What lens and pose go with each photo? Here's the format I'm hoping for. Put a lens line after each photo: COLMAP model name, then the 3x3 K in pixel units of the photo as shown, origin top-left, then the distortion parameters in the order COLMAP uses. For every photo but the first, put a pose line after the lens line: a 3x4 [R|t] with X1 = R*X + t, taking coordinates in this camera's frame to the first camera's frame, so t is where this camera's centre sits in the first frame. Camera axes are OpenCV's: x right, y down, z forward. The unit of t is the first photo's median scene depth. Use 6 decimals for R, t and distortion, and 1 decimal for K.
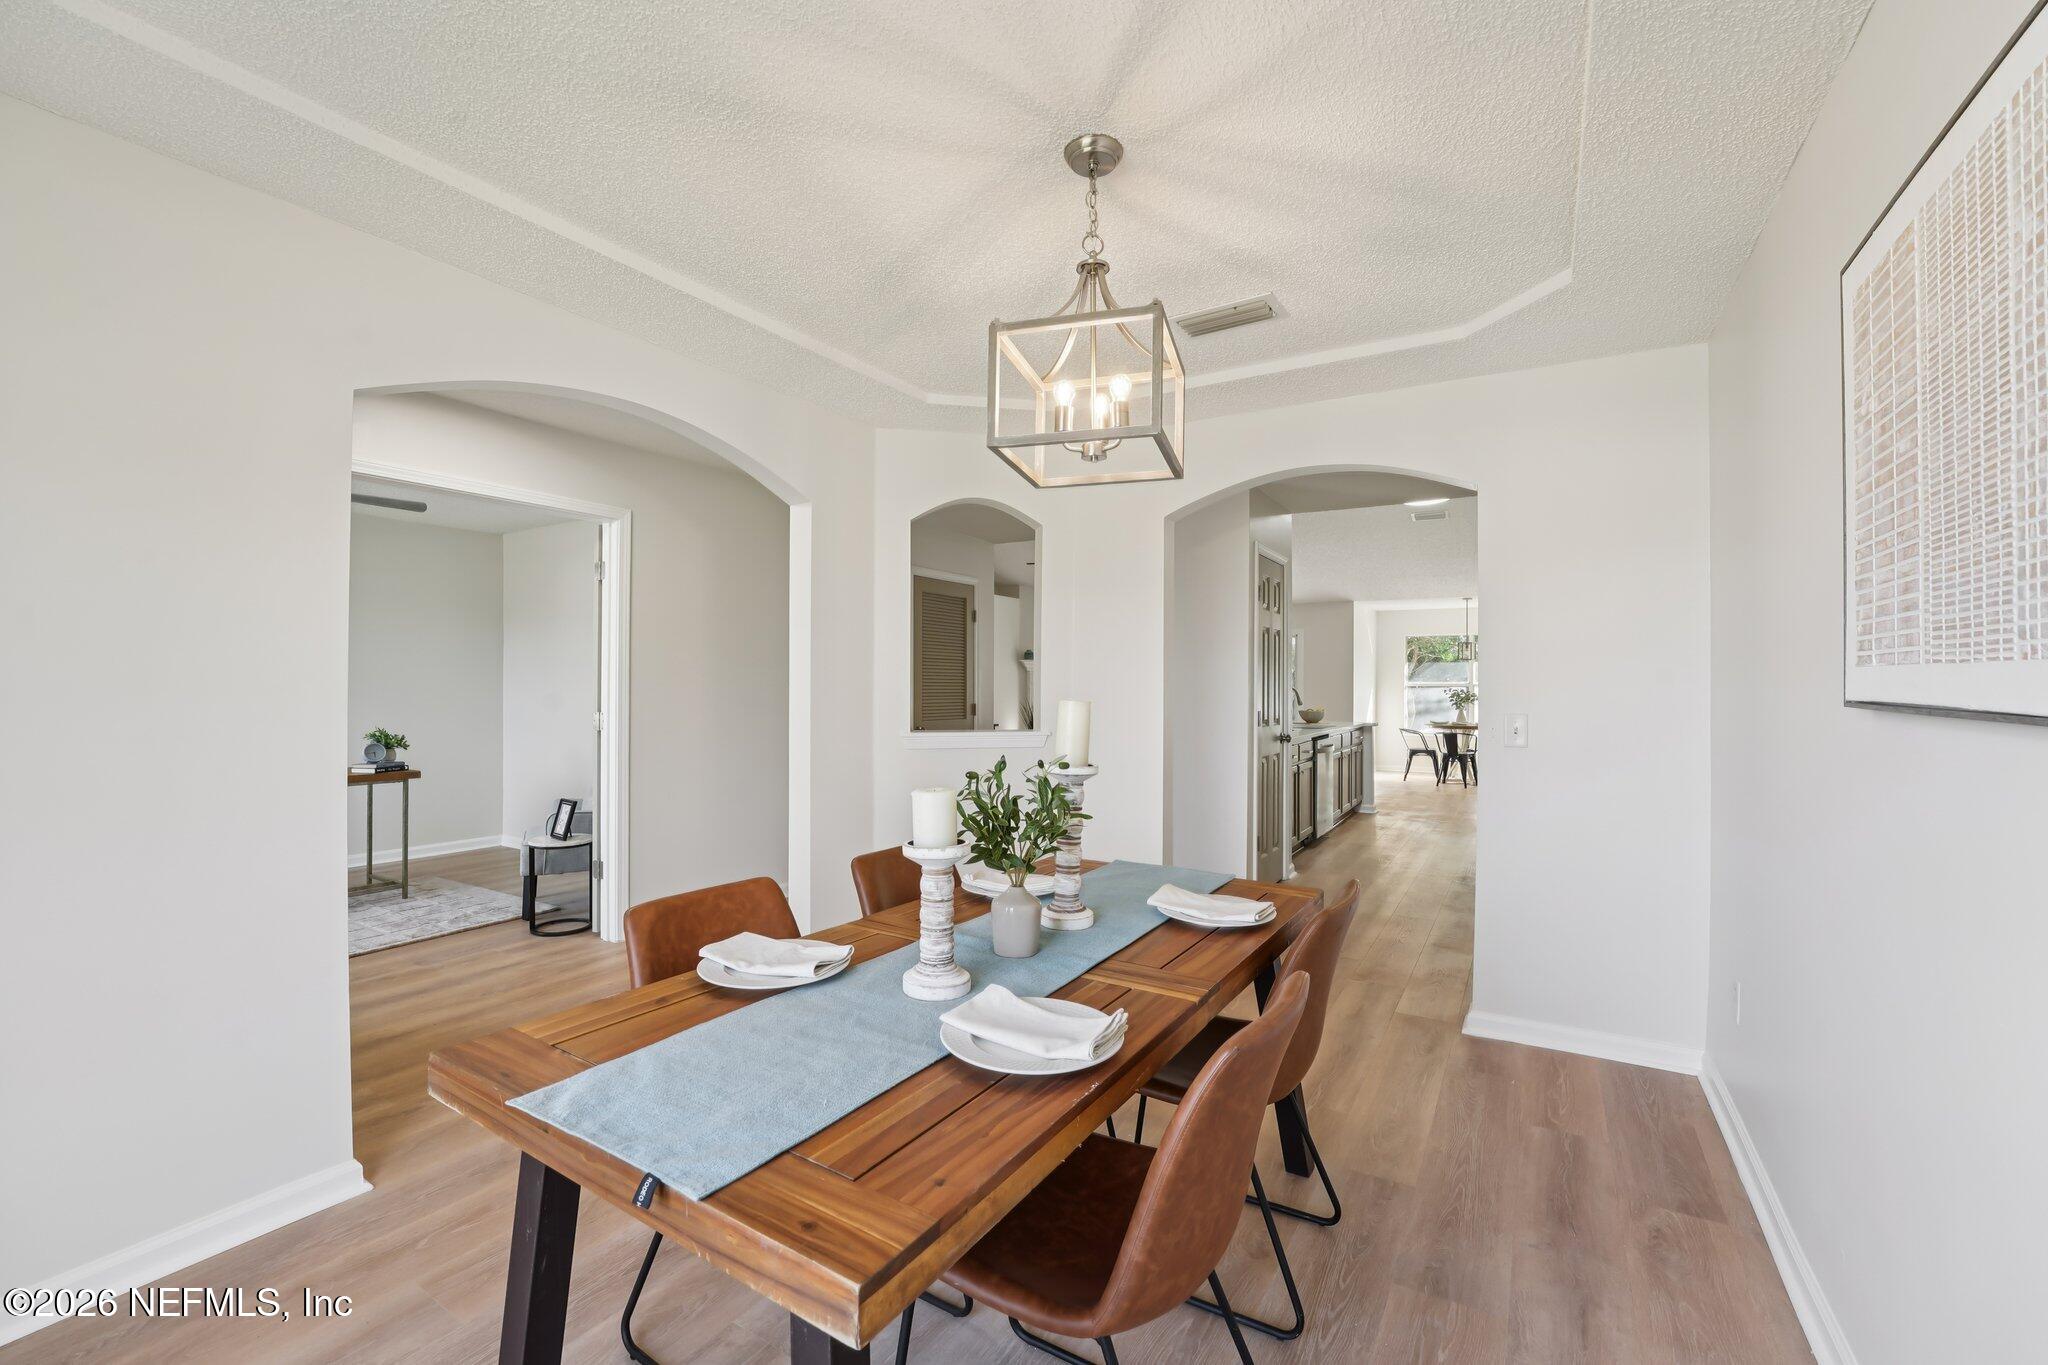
lens RADIAL K [[844.7, 0, 1024.0], [0, 844.7, 682.5], [0, 0, 1]] dist [-0.024639, -0.000181]
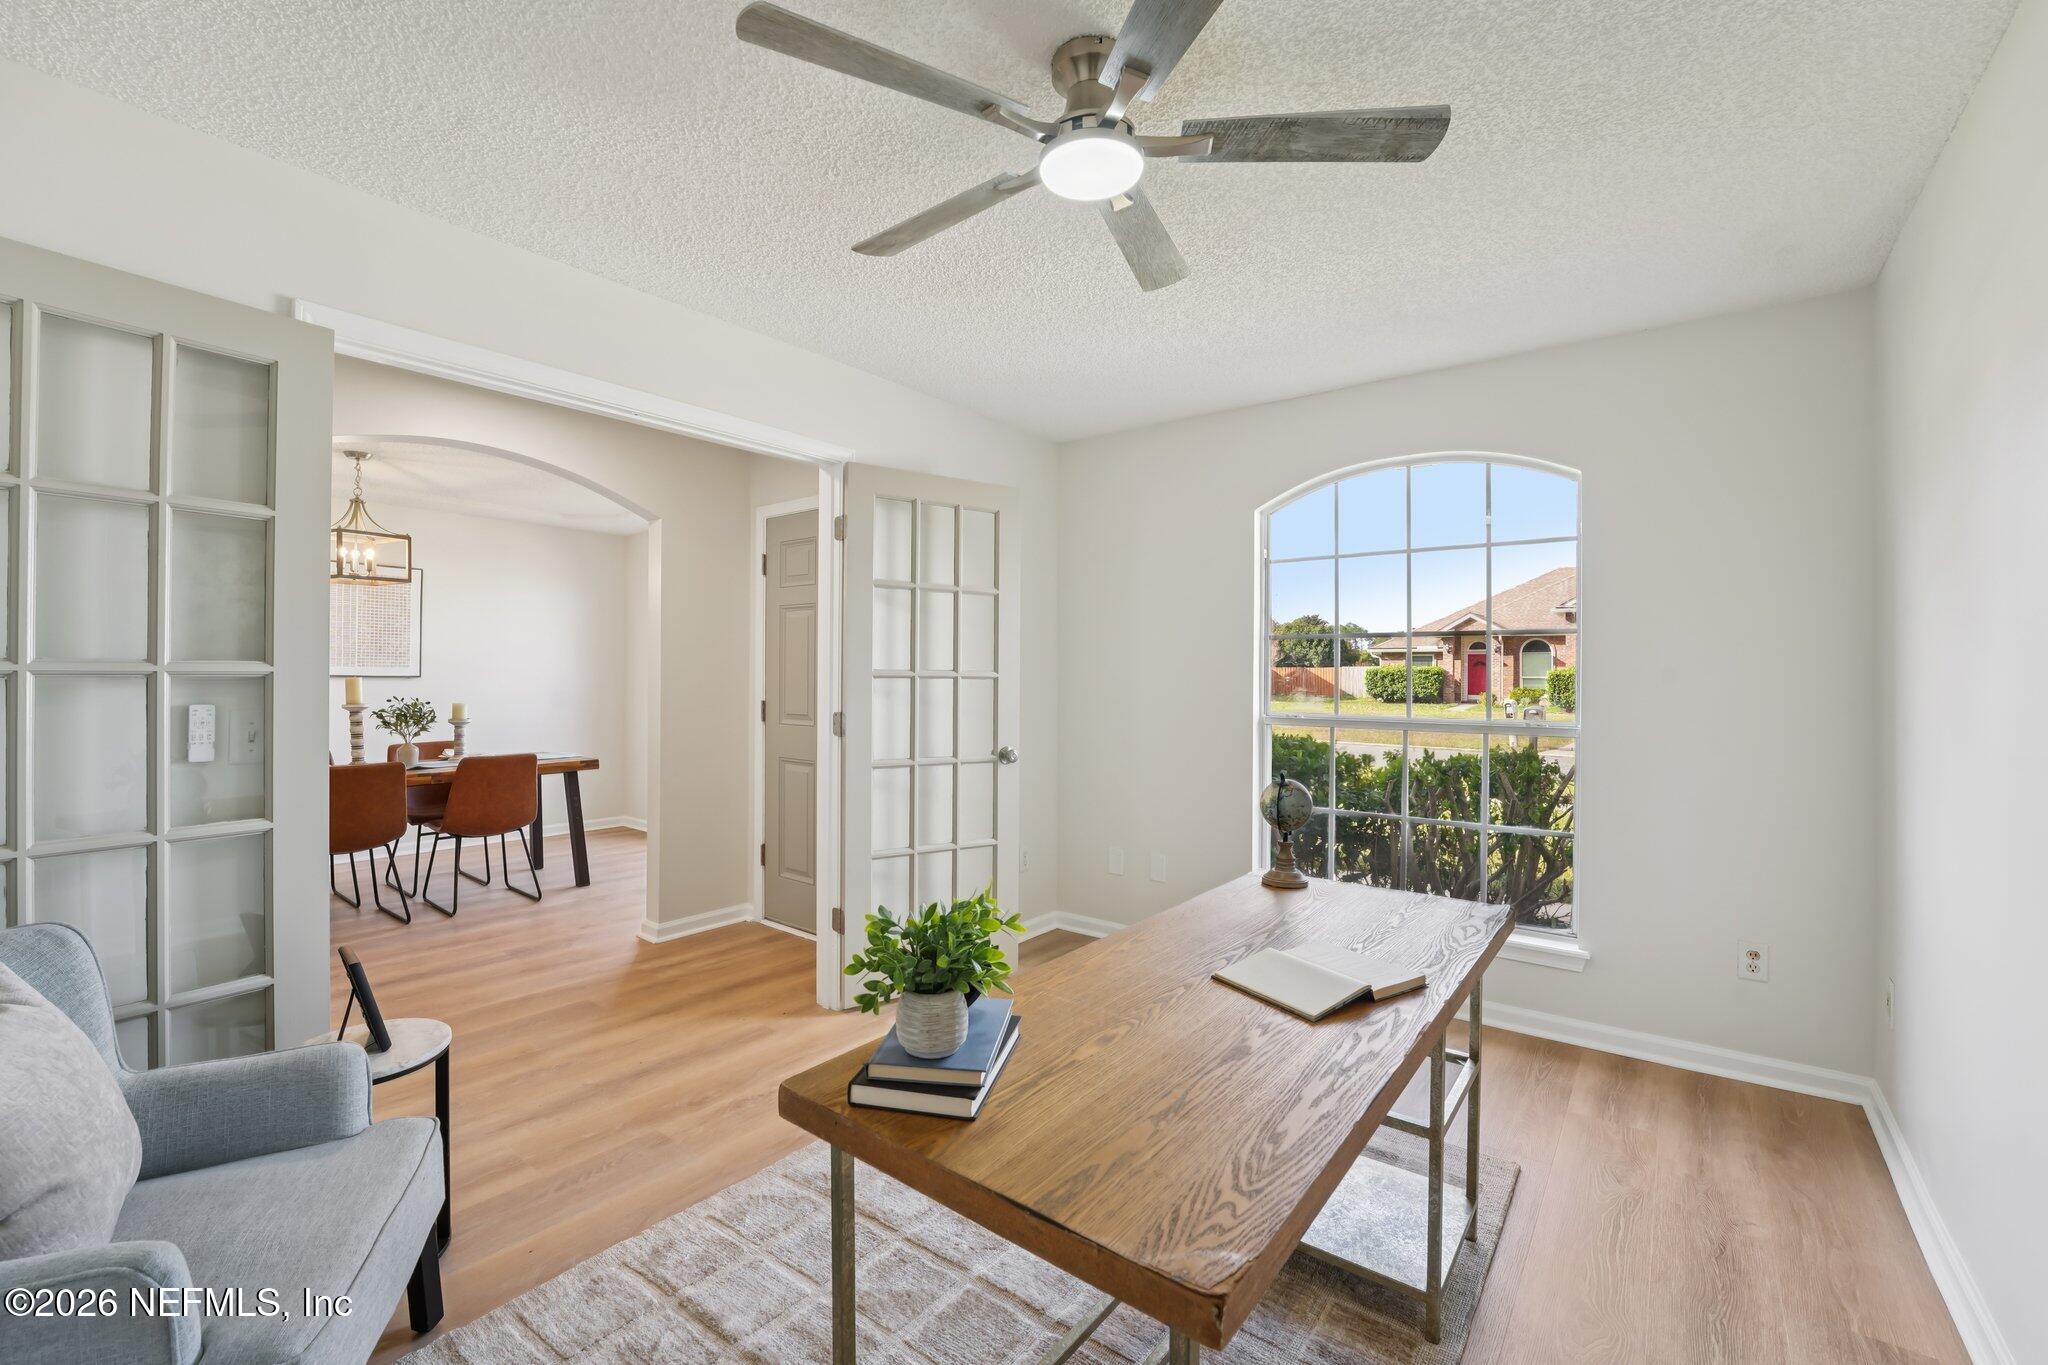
lens RADIAL K [[844.7, 0, 1024.0], [0, 844.7, 682.5], [0, 0, 1]] dist [-0.024639, -0.000181]
pose [[-0.992720, -0.012320, 0.119815, -0.956644], [-0.011457, 0.999903, 0.007890, -0.001791], [-0.119901, 0.006460, -0.992765, 1.418902]]
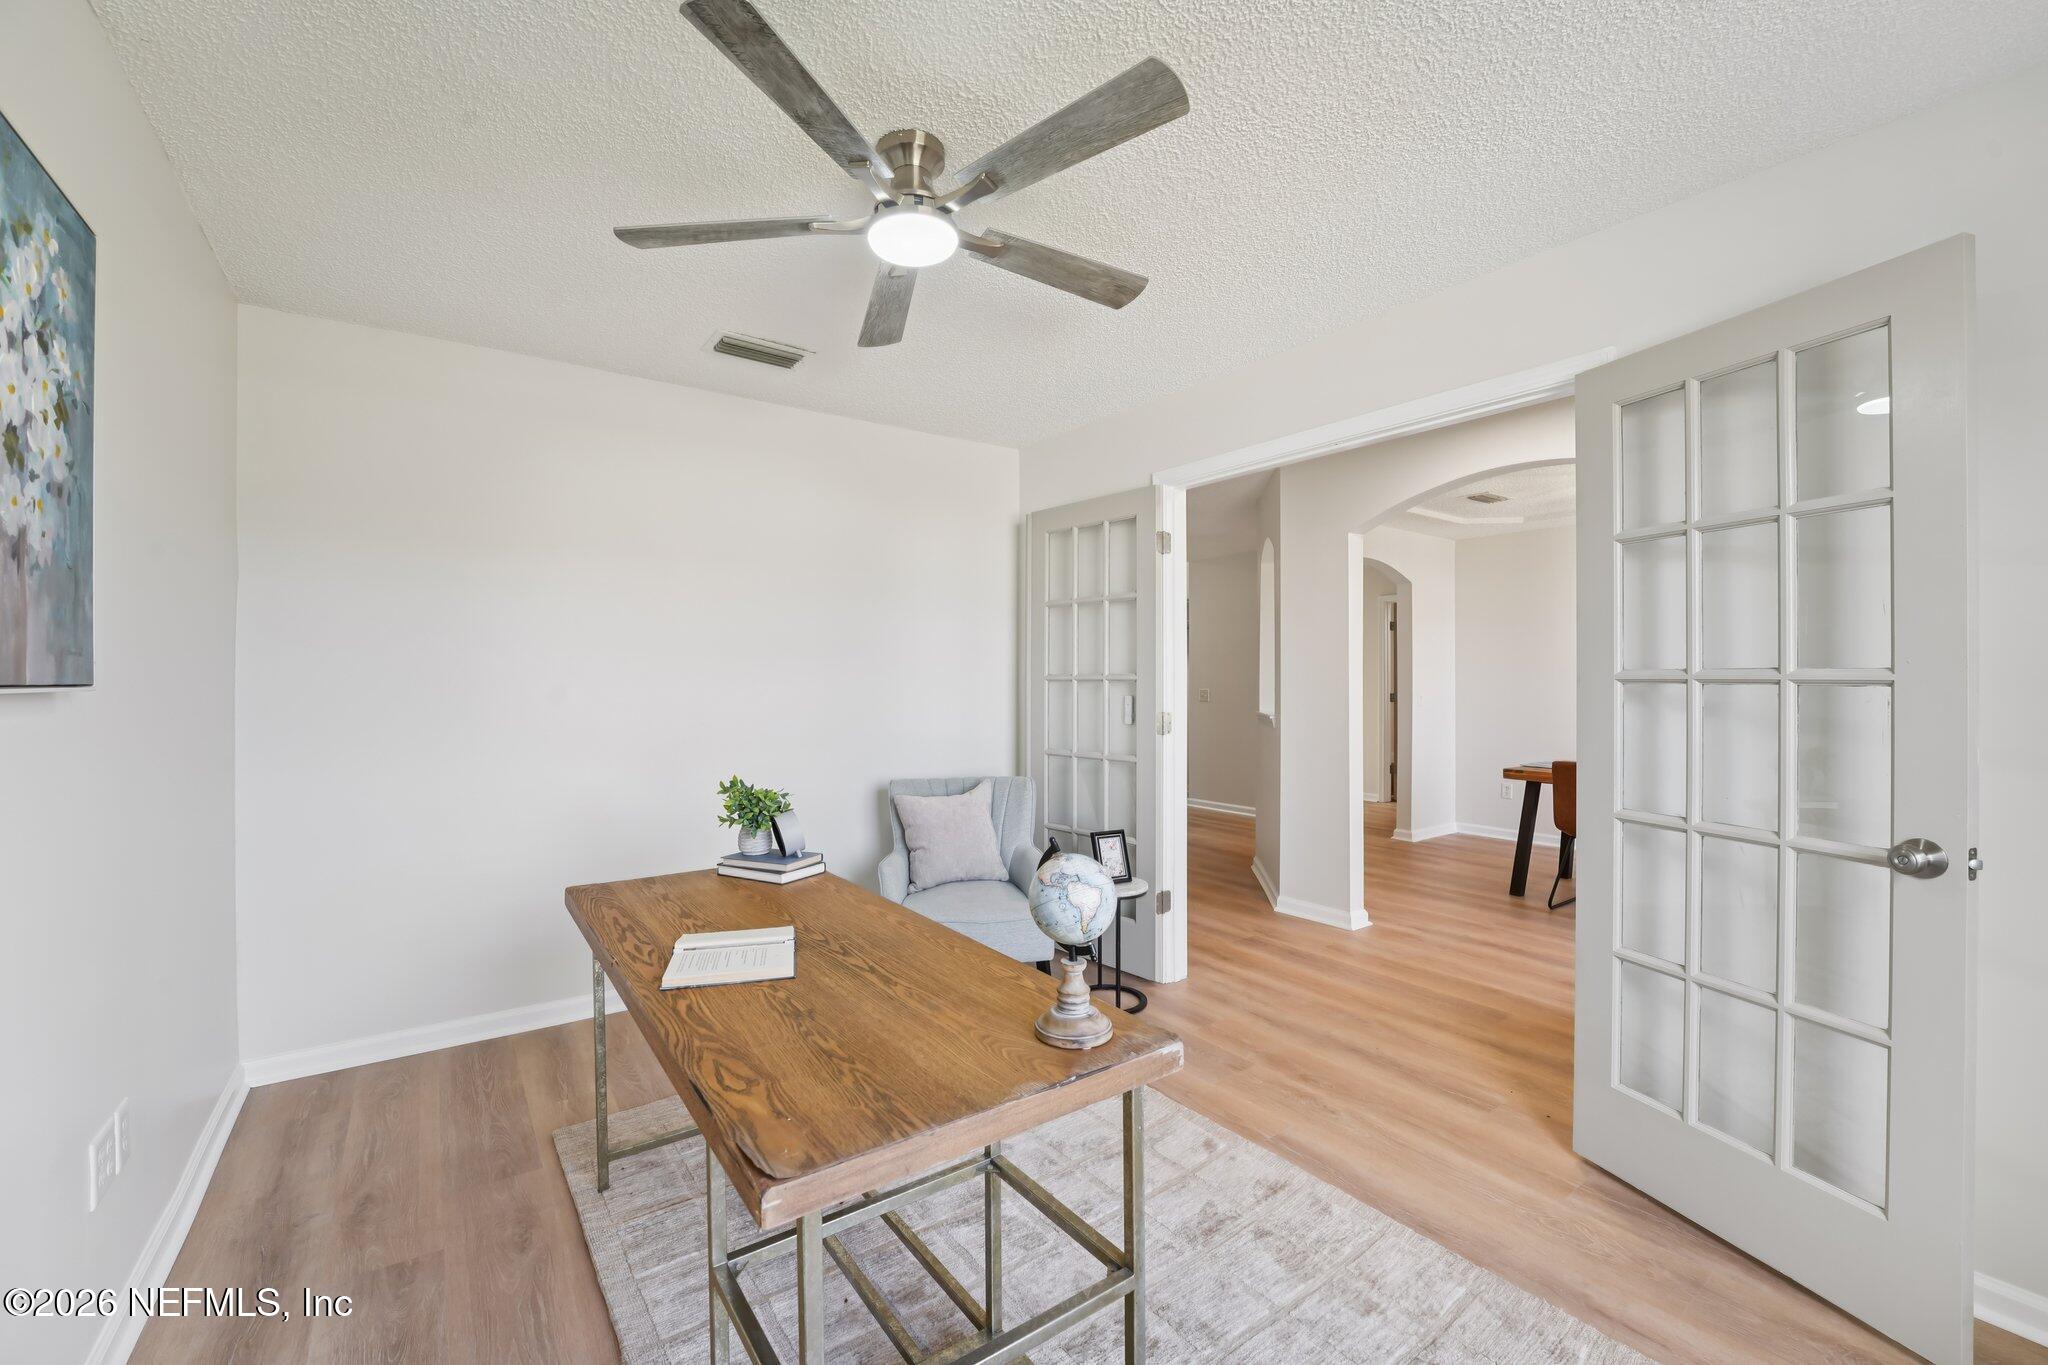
lens RADIAL K [[844.7, 0, 1024.0], [0, 844.7, 682.5], [0, 0, 1]] dist [-0.024639, -0.000181]
pose [[0.393631, -0.011392, 0.919198, -1.327153], [0.002108, 0.999932, 0.011490, -0.004222], [-0.919266, -0.002585, 0.393628, 0.801550]]
